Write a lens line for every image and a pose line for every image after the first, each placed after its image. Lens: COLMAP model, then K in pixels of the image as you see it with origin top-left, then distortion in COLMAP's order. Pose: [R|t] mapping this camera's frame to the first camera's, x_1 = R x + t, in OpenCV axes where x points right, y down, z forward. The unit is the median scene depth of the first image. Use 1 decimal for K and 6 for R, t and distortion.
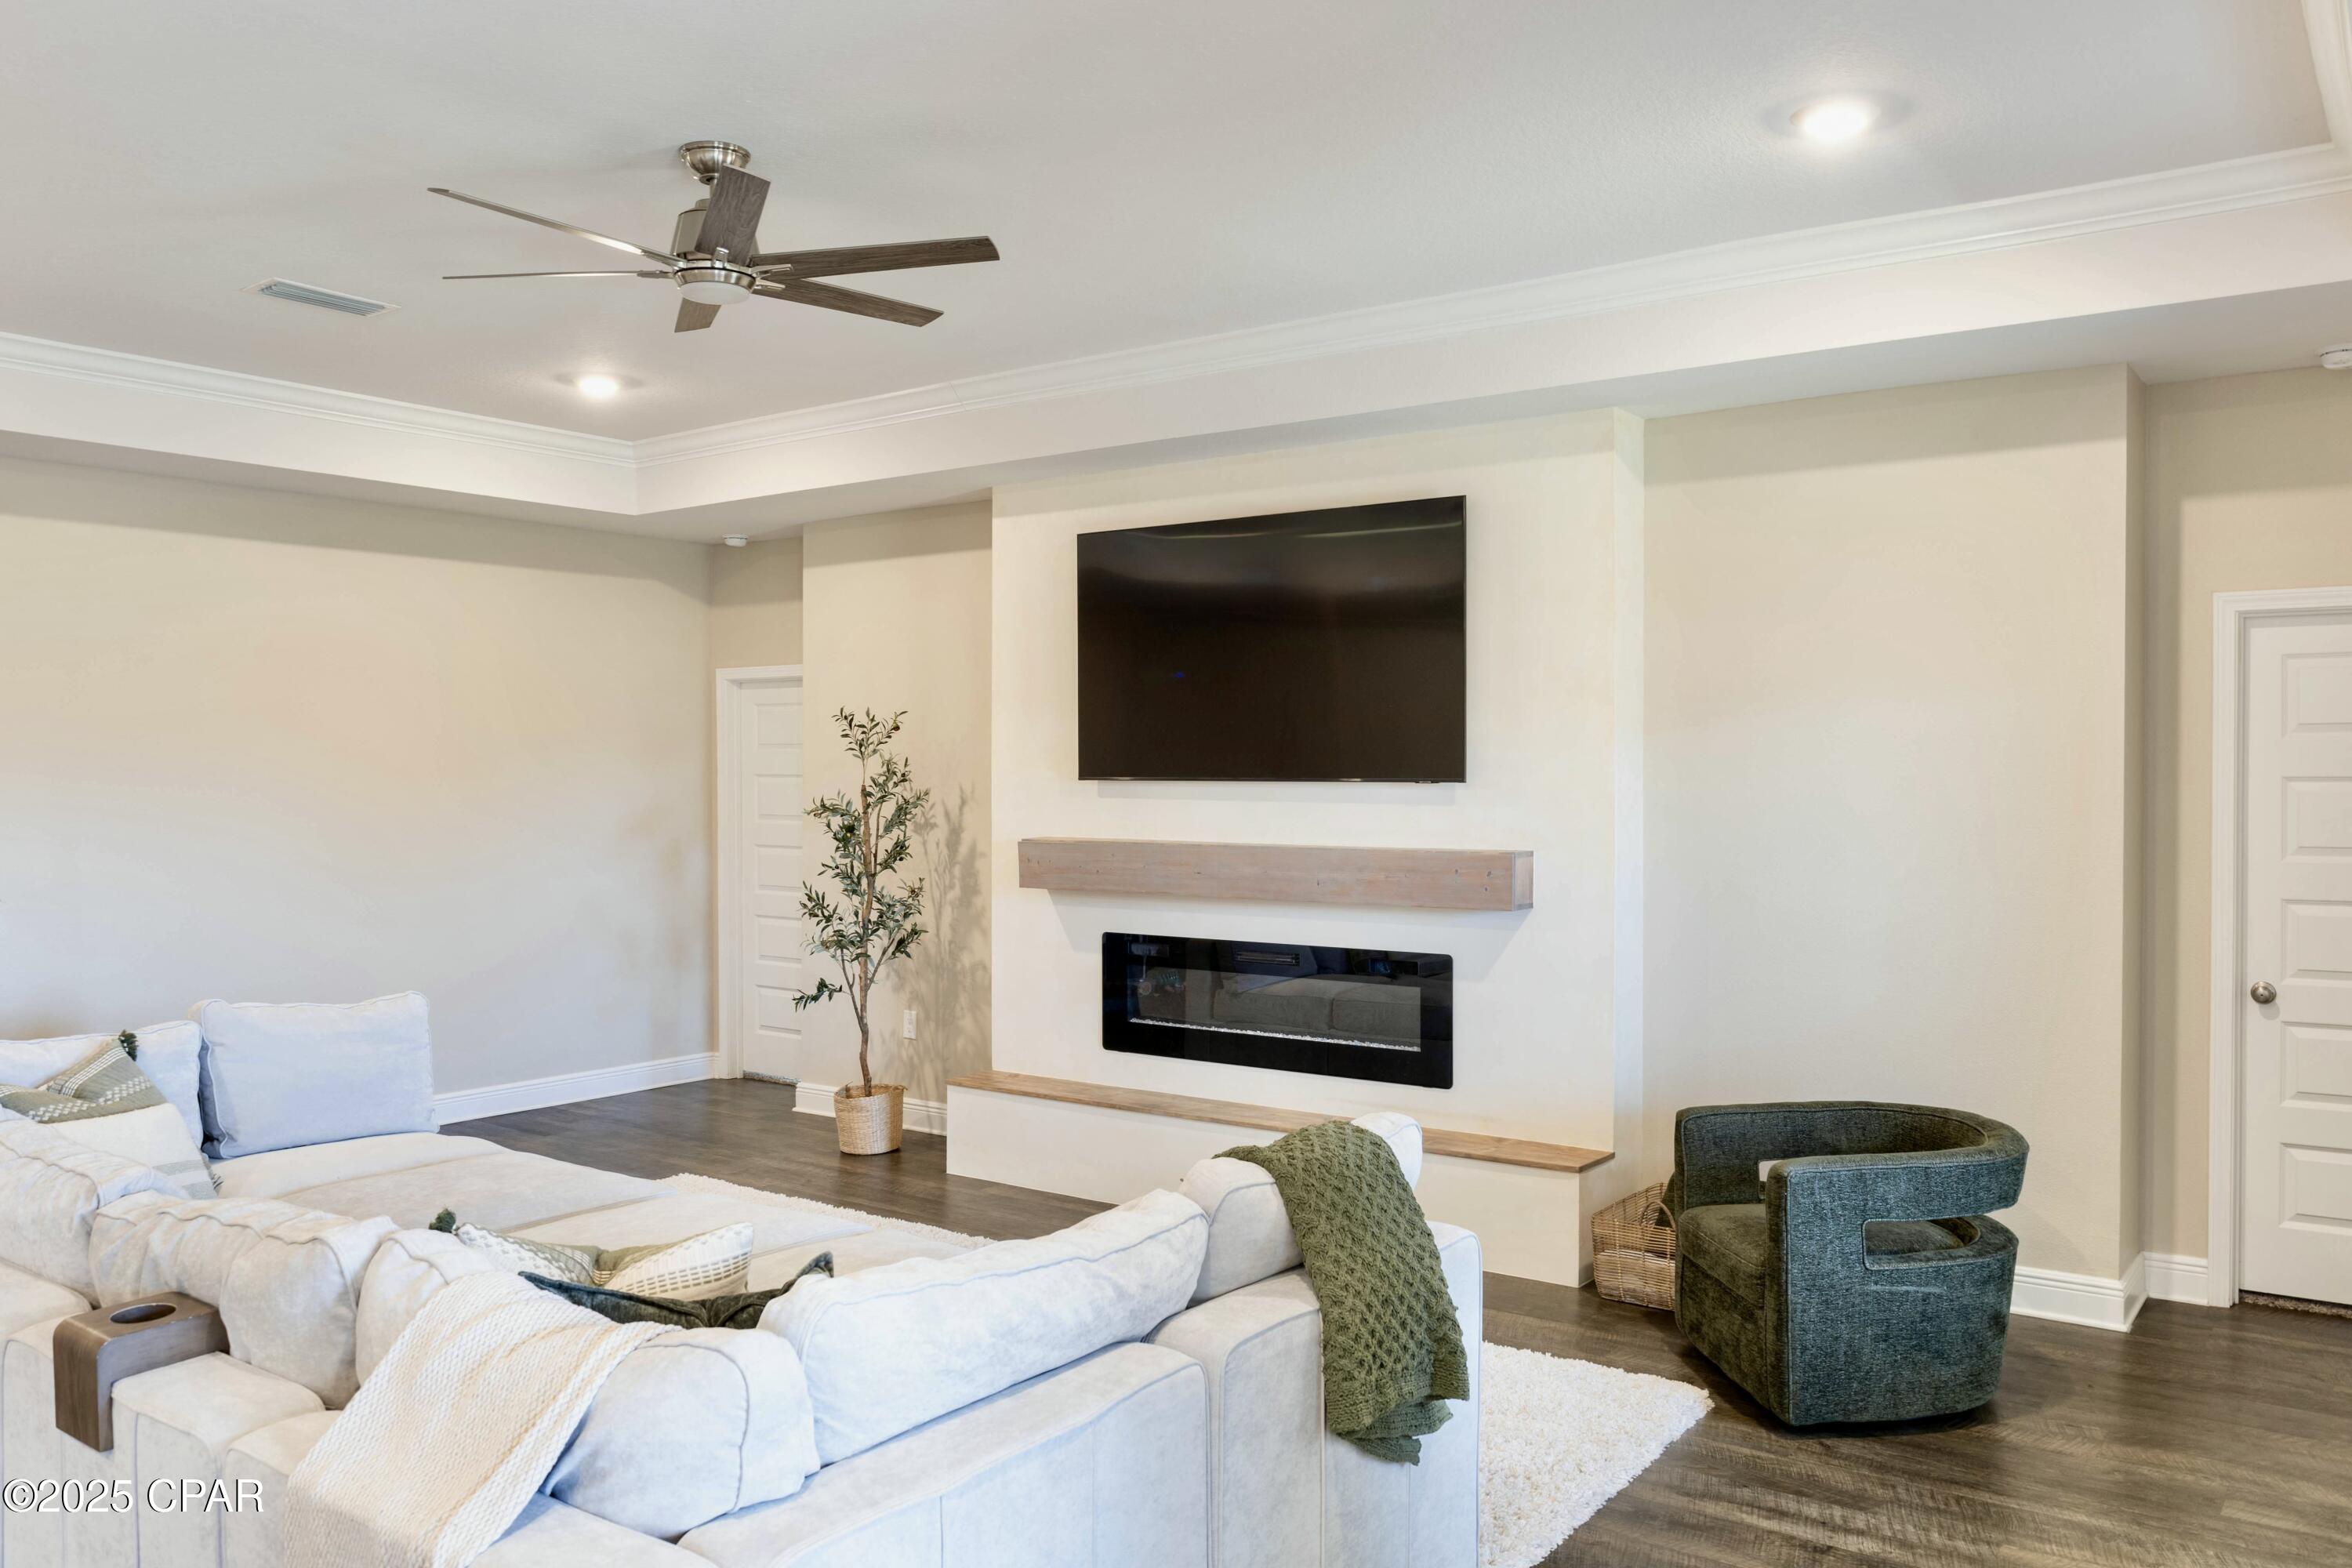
lens RADIAL K [[1776.4, 0, 1176.0], [0, 1776.4, 784.0], [0, 0, 1]] dist [-0.003216, -0.001616]
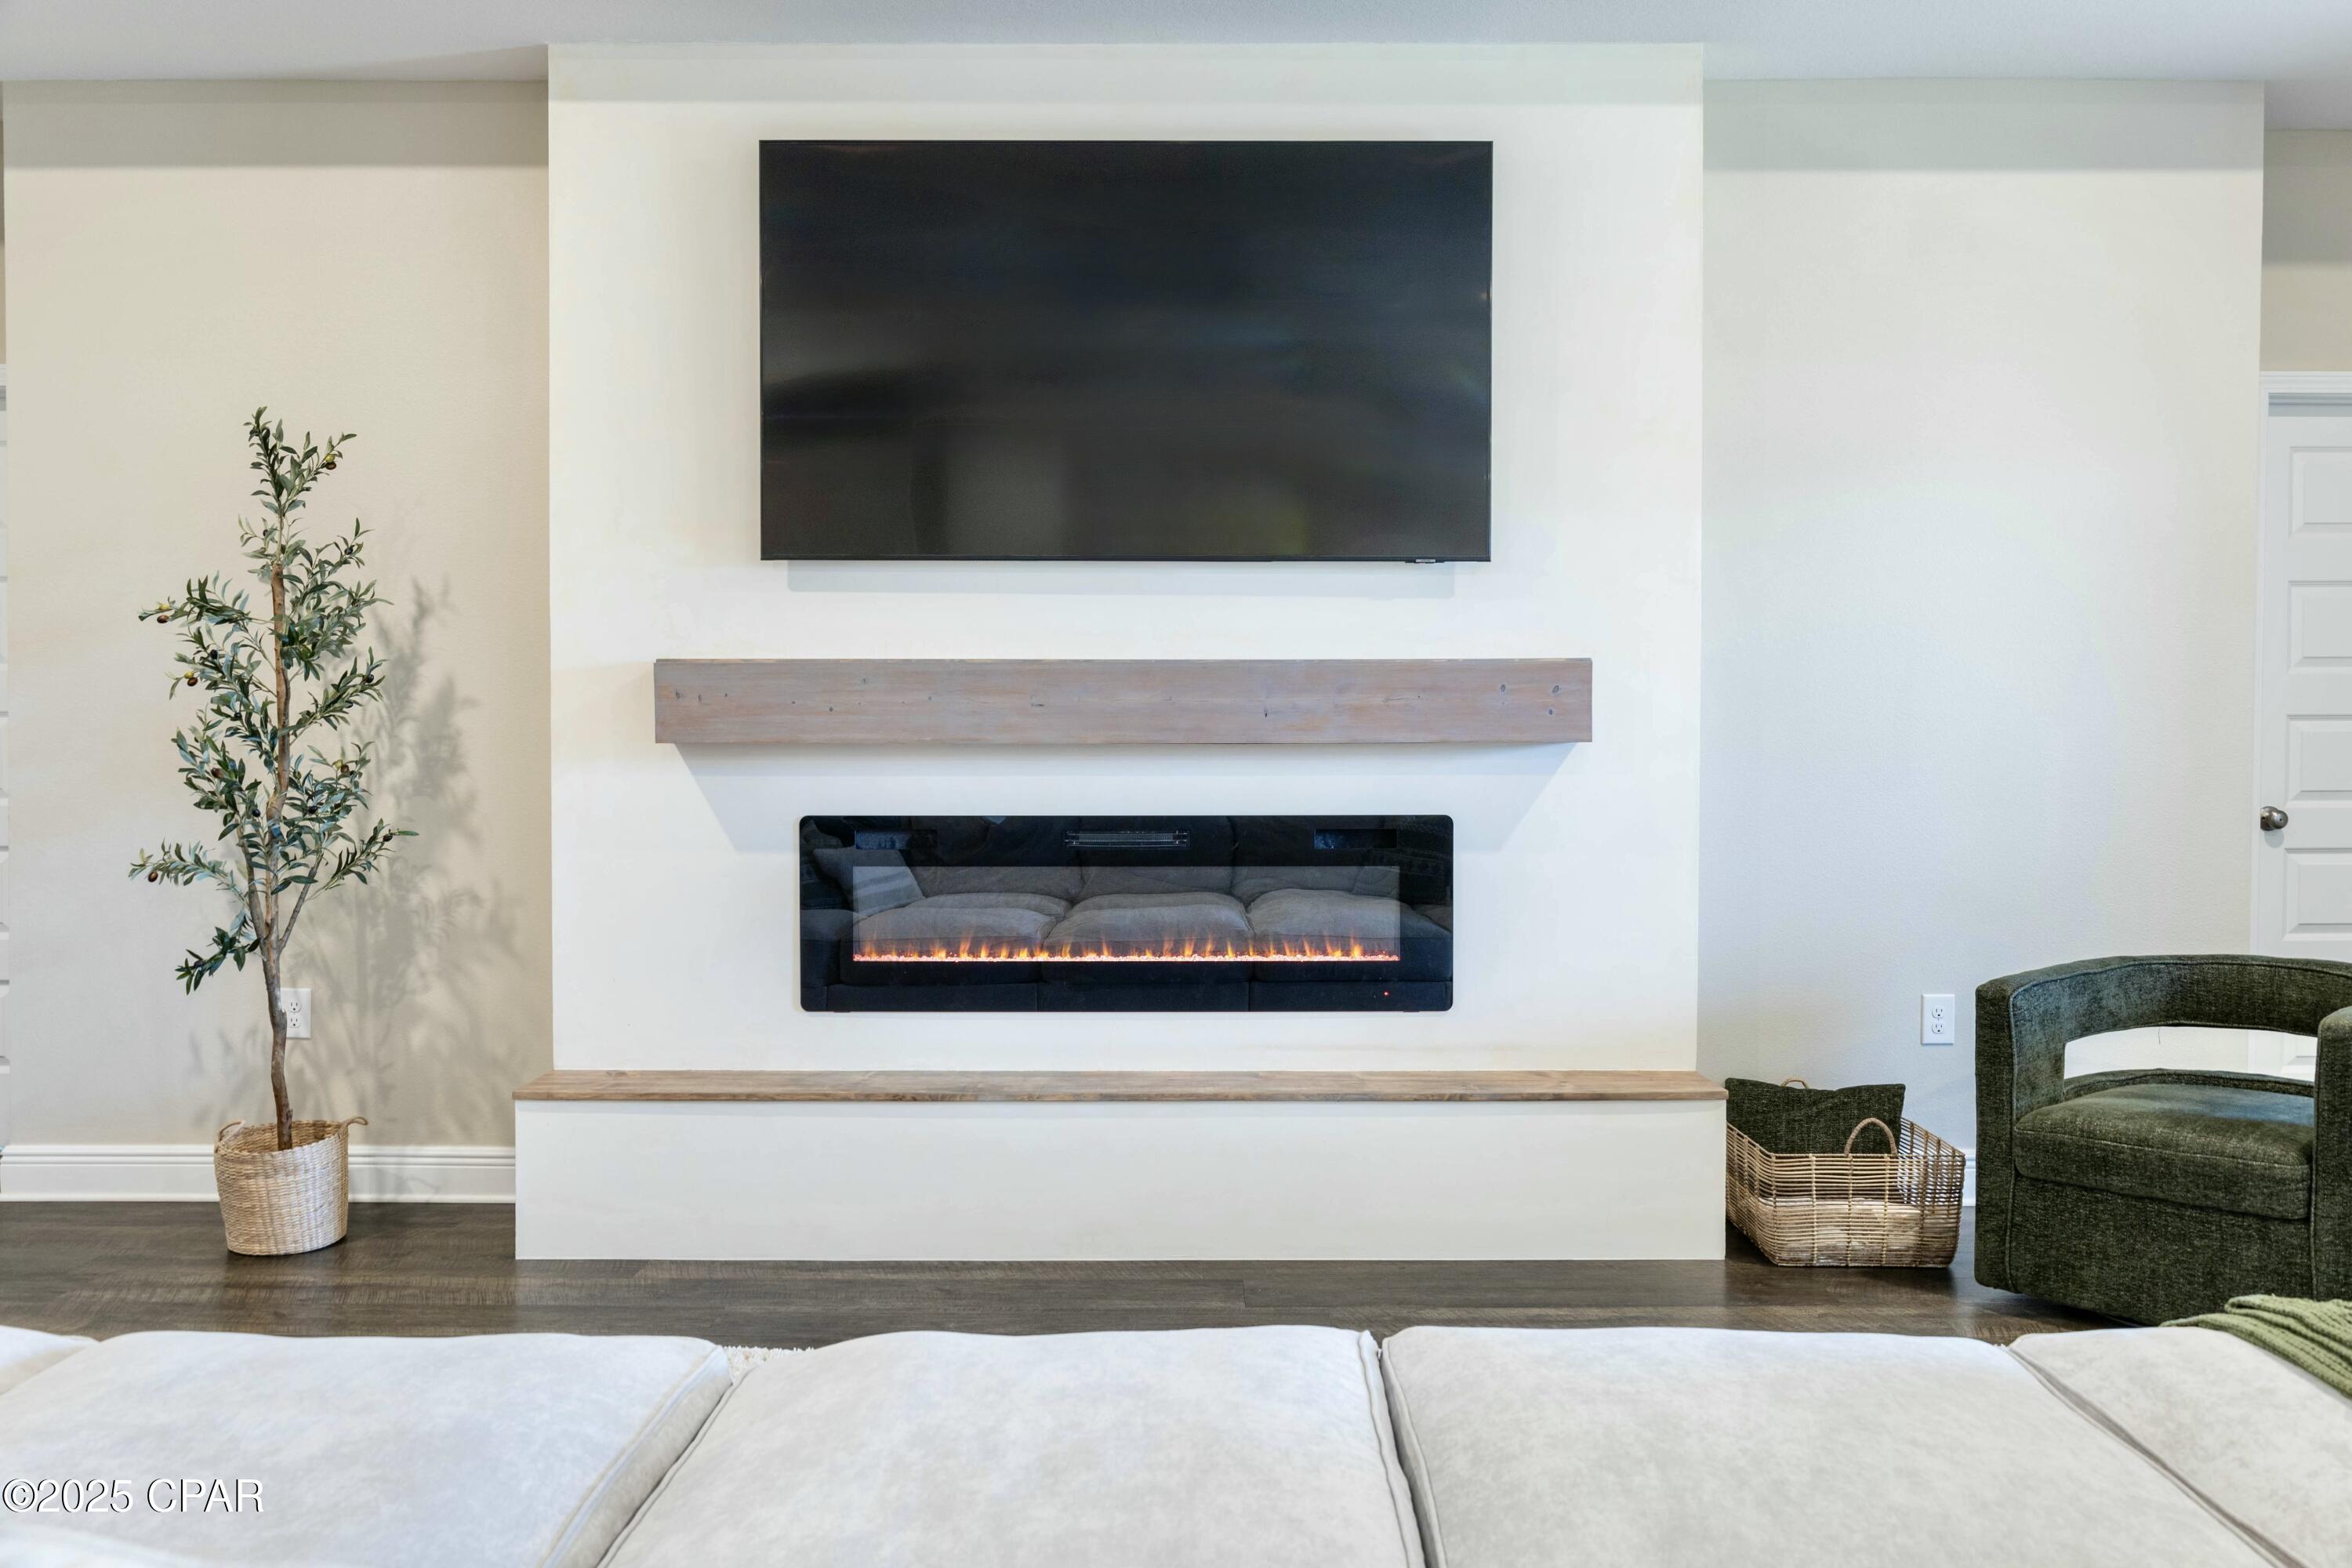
lens RADIAL K [[2001.2, 0, 1176.0], [0, 2001.2, 784.0], [0, 0, 1]] dist [-0.011712, -0.006396]
pose [[0.807536, -0.012102, 0.589694, -0.335564], [0.002404, 0.999849, 0.017227, 0.061173], [-0.589813, -0.012494, 0.807443, 0.380072]]
